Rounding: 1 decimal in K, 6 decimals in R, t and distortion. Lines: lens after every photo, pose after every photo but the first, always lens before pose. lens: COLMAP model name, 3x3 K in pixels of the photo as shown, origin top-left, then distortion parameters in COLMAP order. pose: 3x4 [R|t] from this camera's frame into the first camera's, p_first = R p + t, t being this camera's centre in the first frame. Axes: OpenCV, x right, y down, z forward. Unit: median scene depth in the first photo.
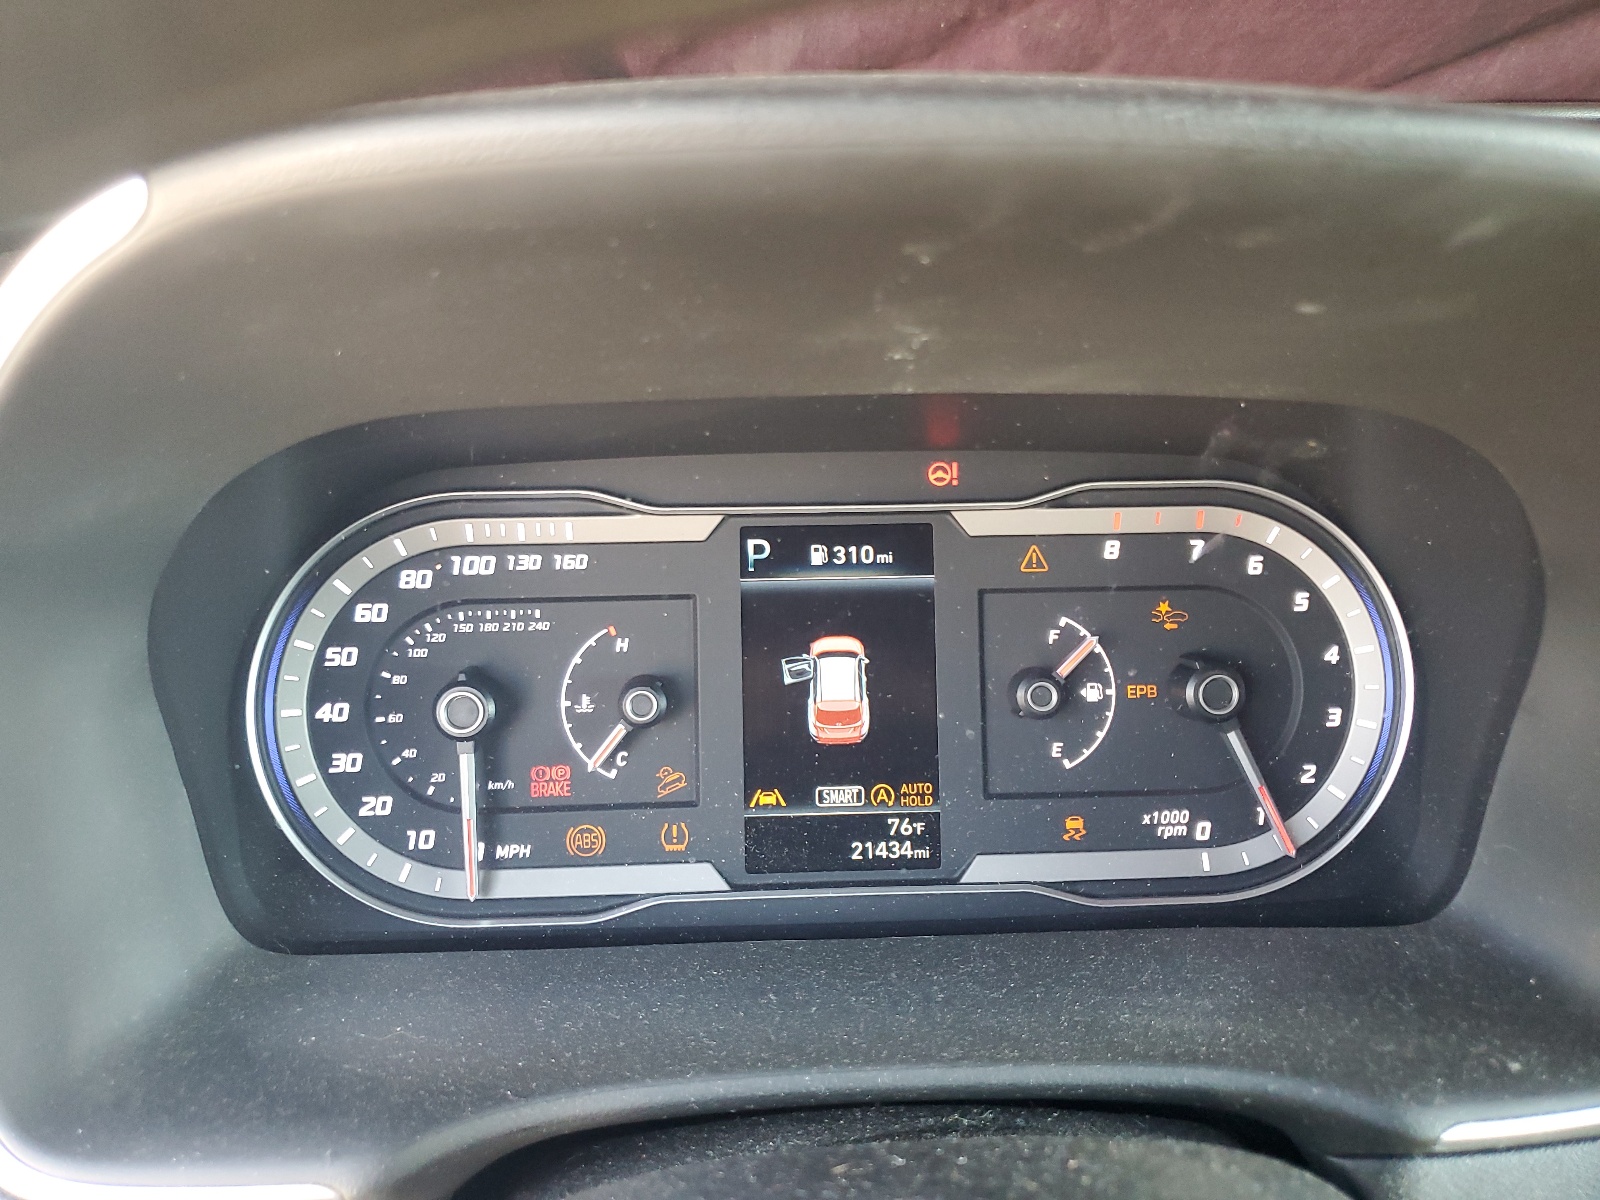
lens RADIAL K [[1235.3, 0, 799.2], [0, 1235.3, 602.6], [0, 0, 1]] dist [-0.015441, -0.002168]
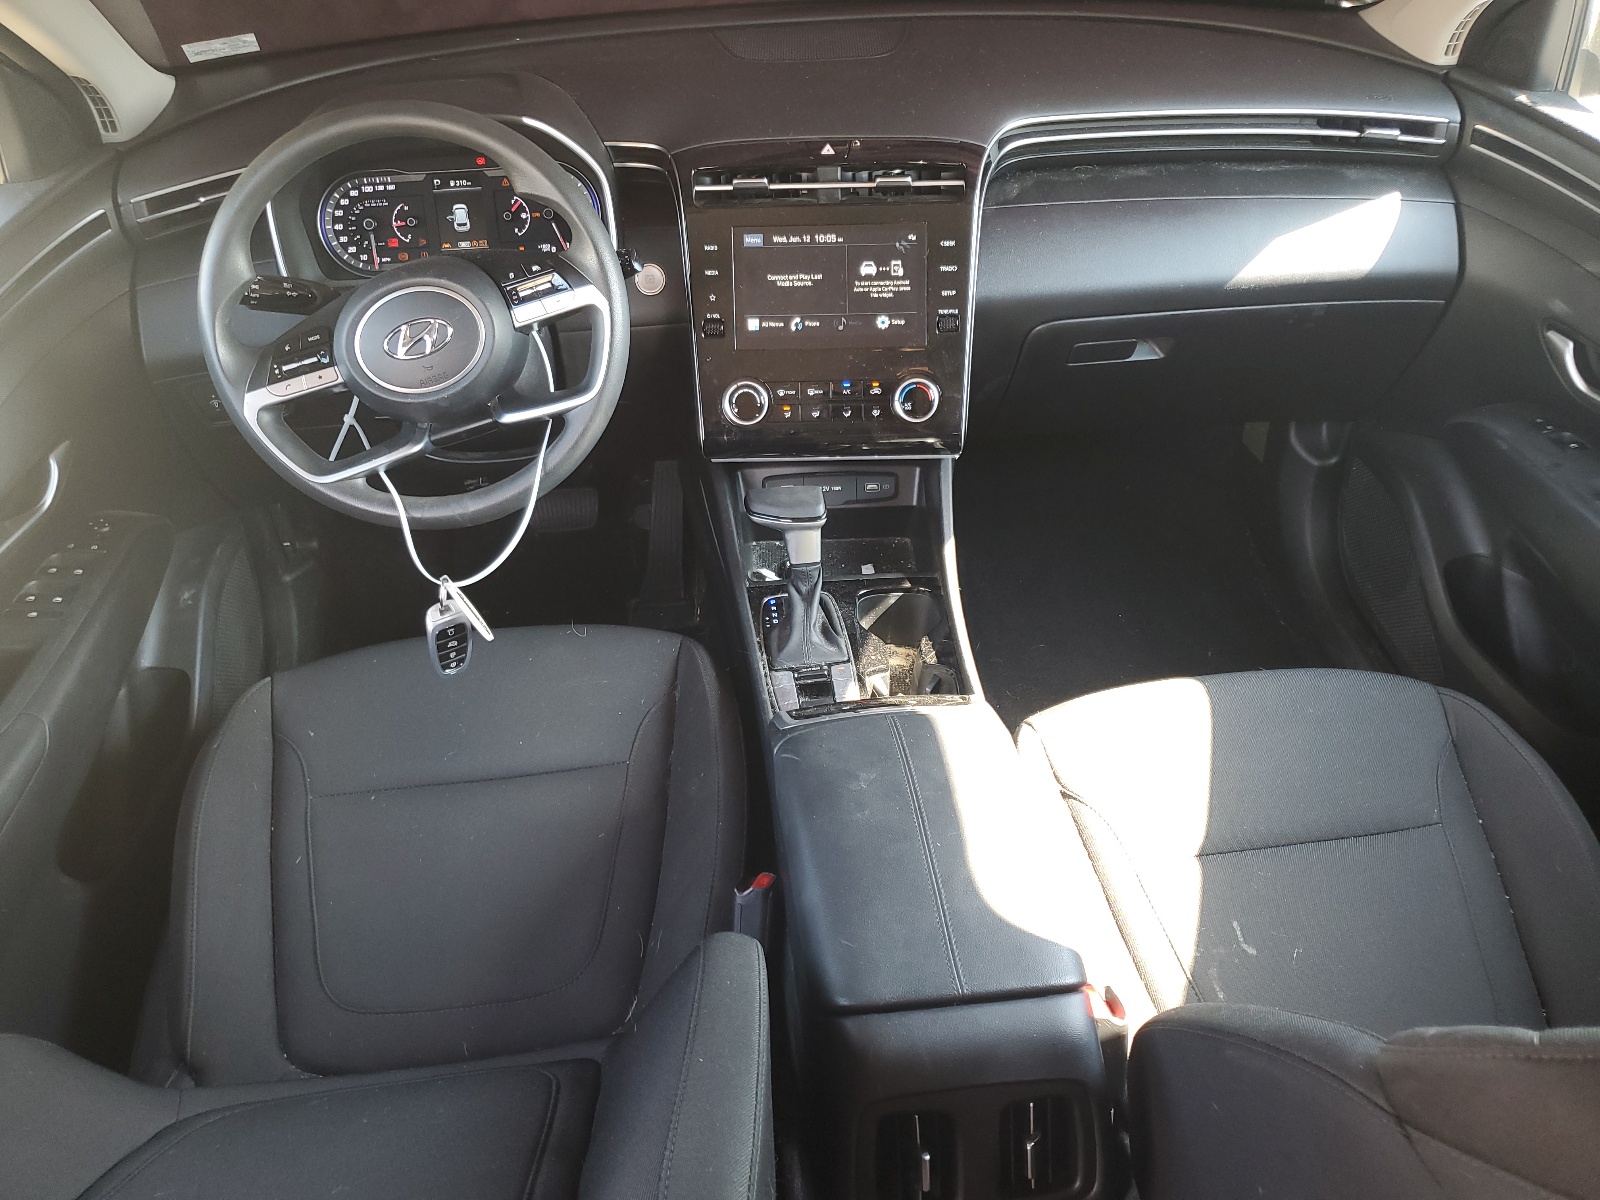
lens RADIAL K [[1235.3, 0, 797.5], [0, 1235.3, 596.7], [0, 0, 1]] dist [-0.015441, -0.002168]
pose [[0.997431, -0.050625, 0.050674, 0.901473], [0.032569, 0.950619, 0.308648, 0.043221], [-0.063797, -0.306205, 0.949826, -3.452836]]
